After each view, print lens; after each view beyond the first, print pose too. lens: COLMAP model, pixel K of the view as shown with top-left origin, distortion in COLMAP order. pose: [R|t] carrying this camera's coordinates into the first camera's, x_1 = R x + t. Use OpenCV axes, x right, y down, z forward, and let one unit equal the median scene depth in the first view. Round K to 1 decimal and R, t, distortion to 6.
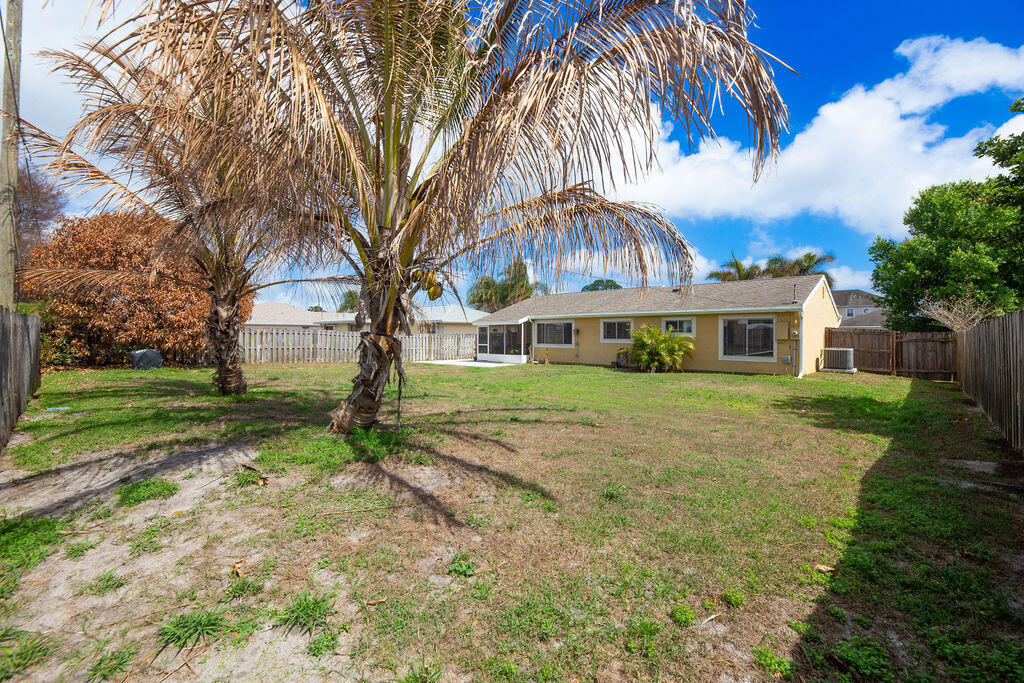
lens RADIAL K [[418.6, 0, 507.8], [0, 418.6, 337.7], [0, 0, 1]] dist [0.013927, 0.000417]
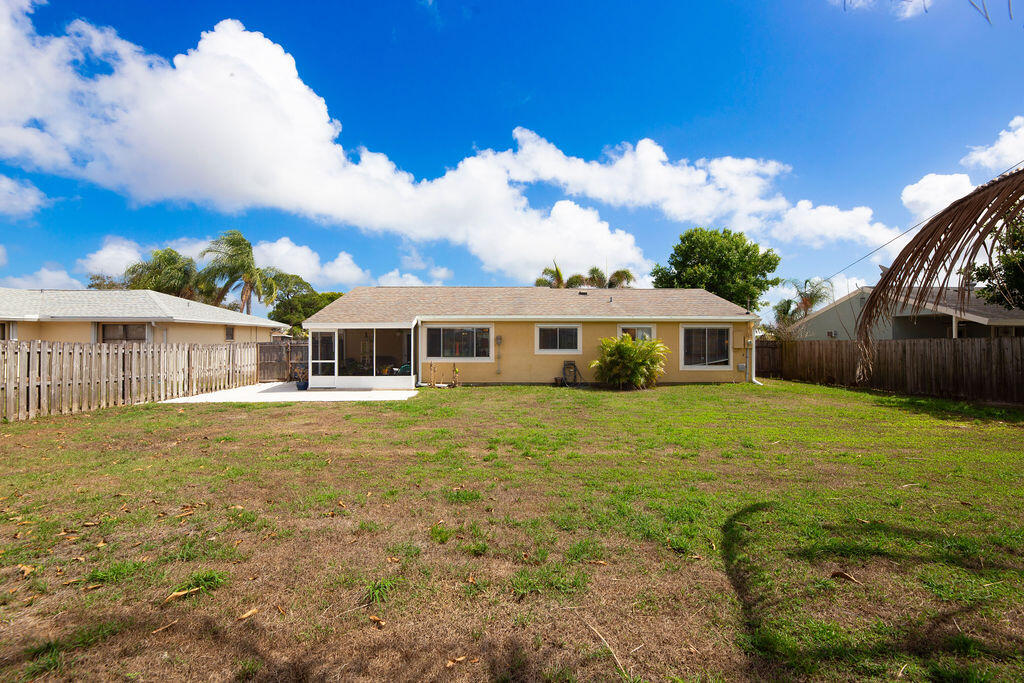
lens RADIAL K [[418.6, 0, 510.0], [0, 418.6, 340.5], [0, 0, 1]] dist [0.013927, 0.000417]
pose [[0.710639, -0.001693, 0.703555, -0.315503], [0.006850, 0.999966, -0.004514, -0.009363], [-0.703523, 0.008027, 0.710627, 0.430561]]
